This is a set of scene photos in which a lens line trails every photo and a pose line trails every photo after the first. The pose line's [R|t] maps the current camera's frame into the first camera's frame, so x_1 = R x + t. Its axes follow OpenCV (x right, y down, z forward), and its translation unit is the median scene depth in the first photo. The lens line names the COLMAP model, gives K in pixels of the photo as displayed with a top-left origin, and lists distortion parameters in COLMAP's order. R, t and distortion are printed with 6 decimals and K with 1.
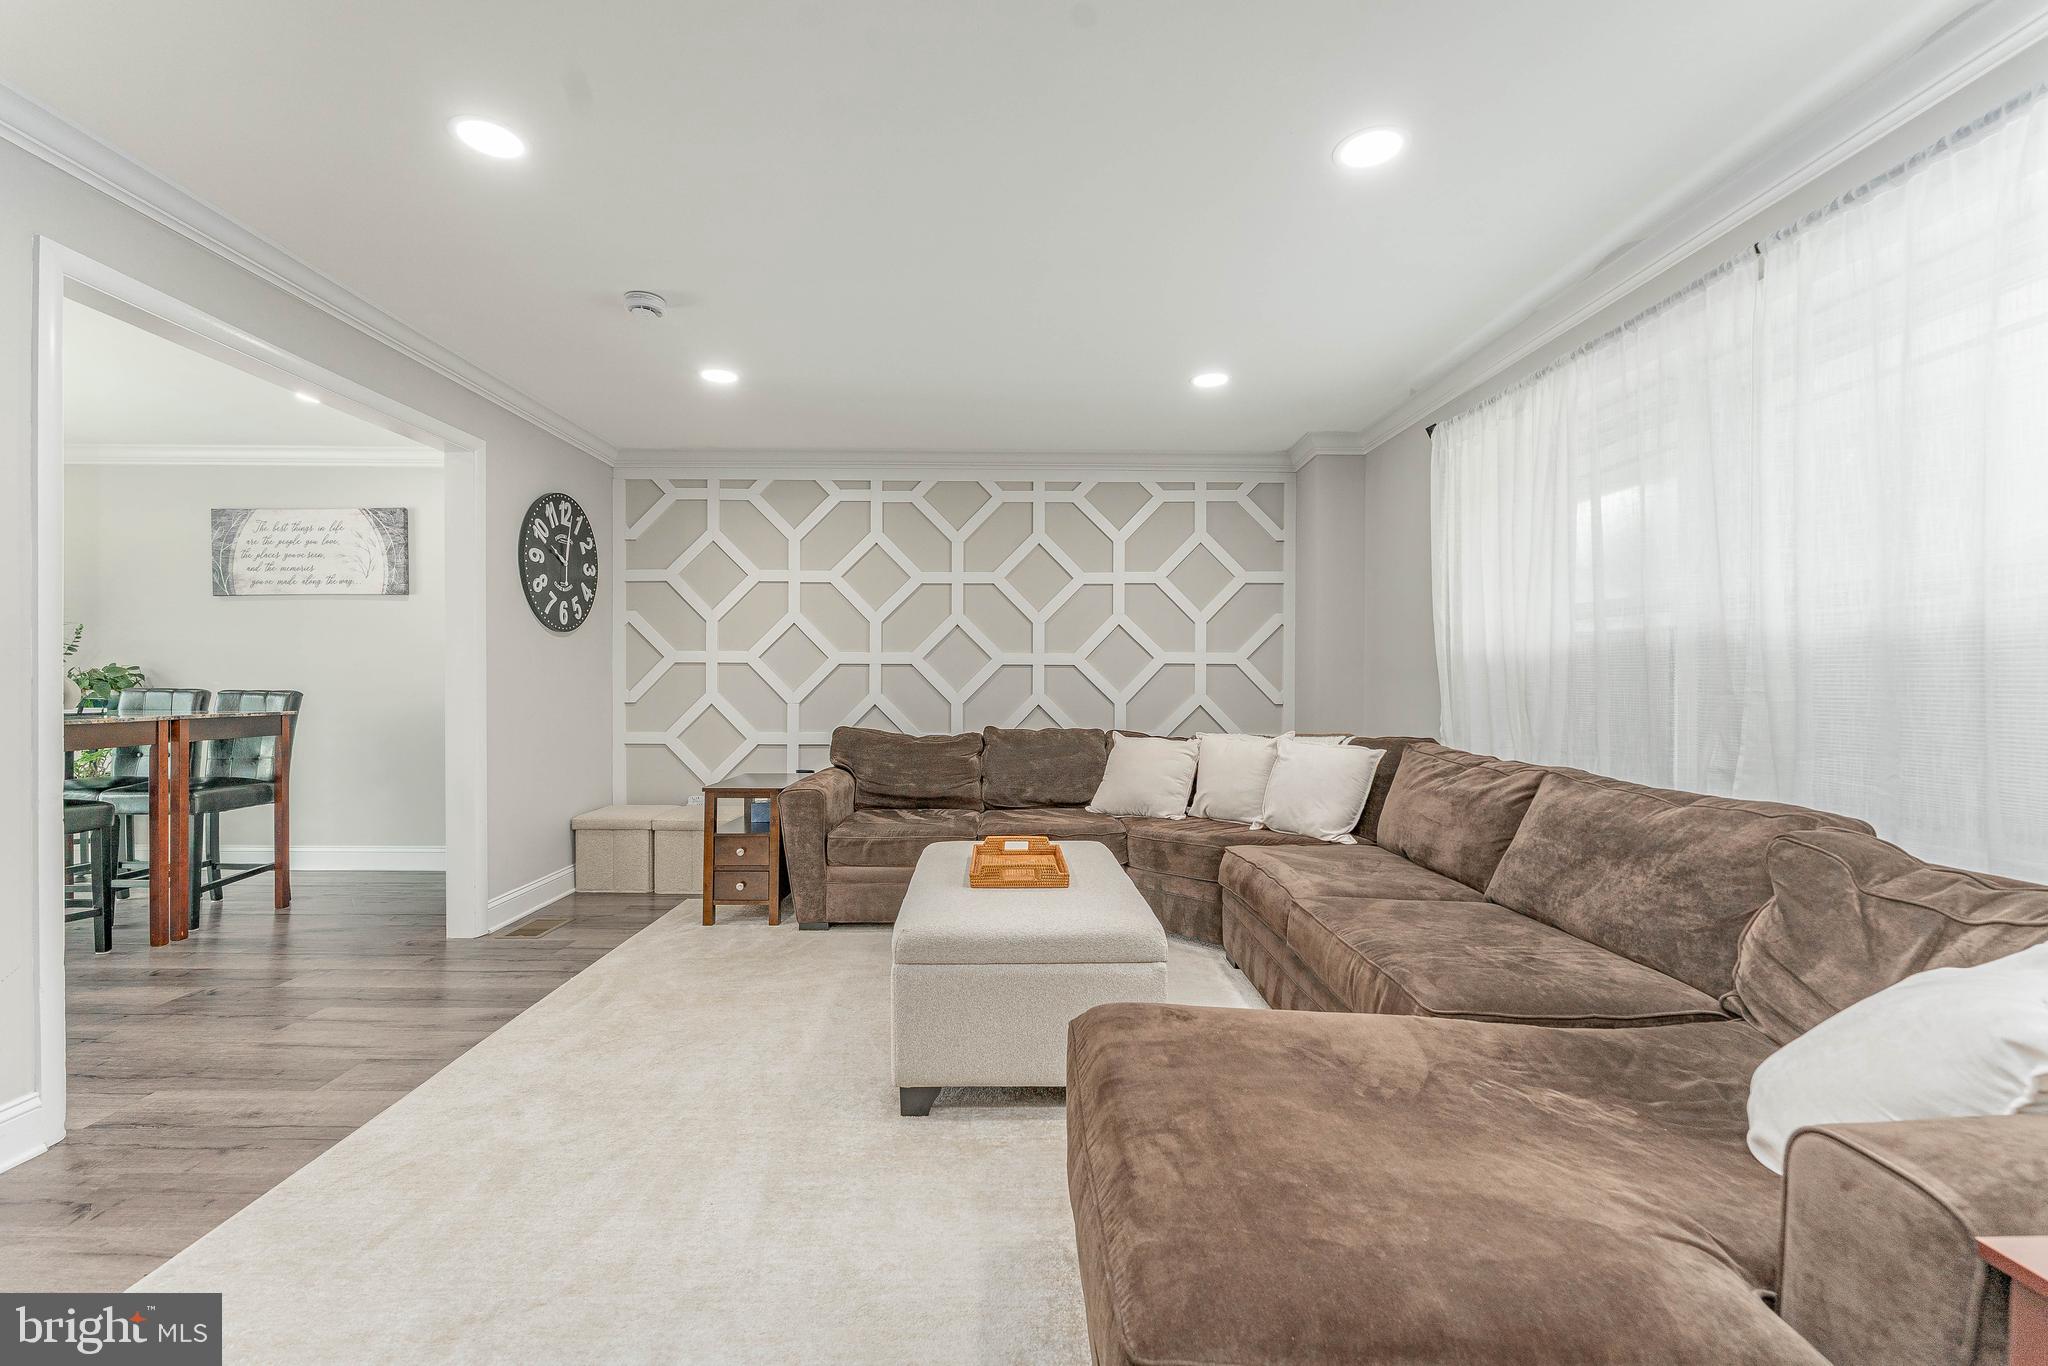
lens RADIAL K [[834.1, 0, 1019.5], [0, 834.1, 680.9], [0, 0, 1]] dist [-0.001992, -0.000080]
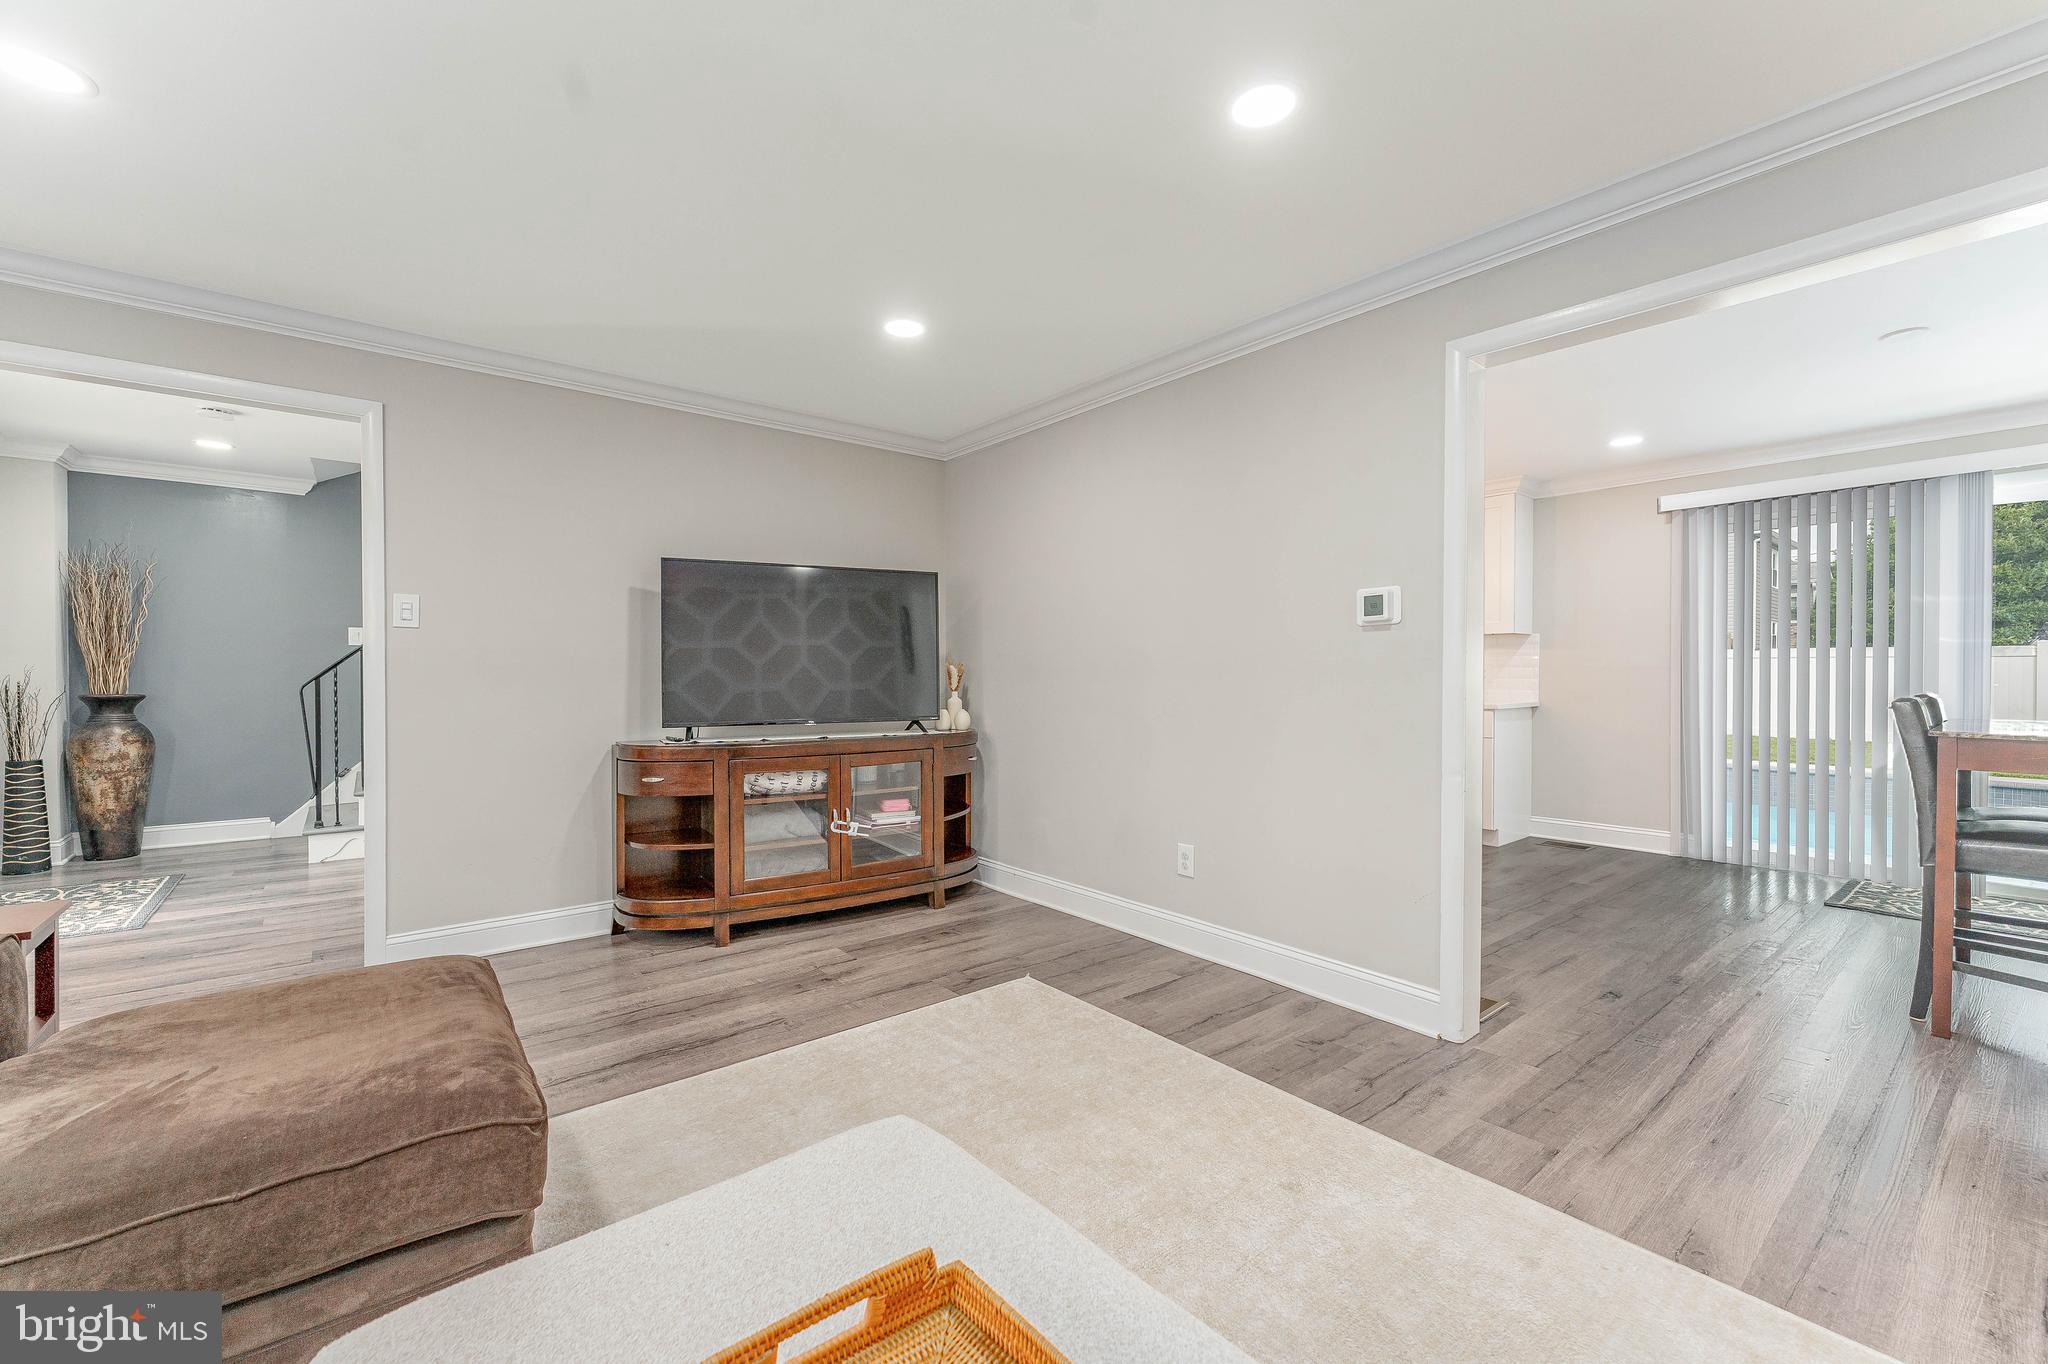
lens RADIAL K [[834.1, 0, 1023.9], [0, 834.1, 676.2], [0, 0, 1]] dist [-0.001992, -0.000080]
pose [[-0.789755, -0.005183, -0.613400, 0.069586], [-0.005529, 0.999984, -0.001331, 0.000073], [0.613397, 0.002340, -0.789771, 0.738680]]
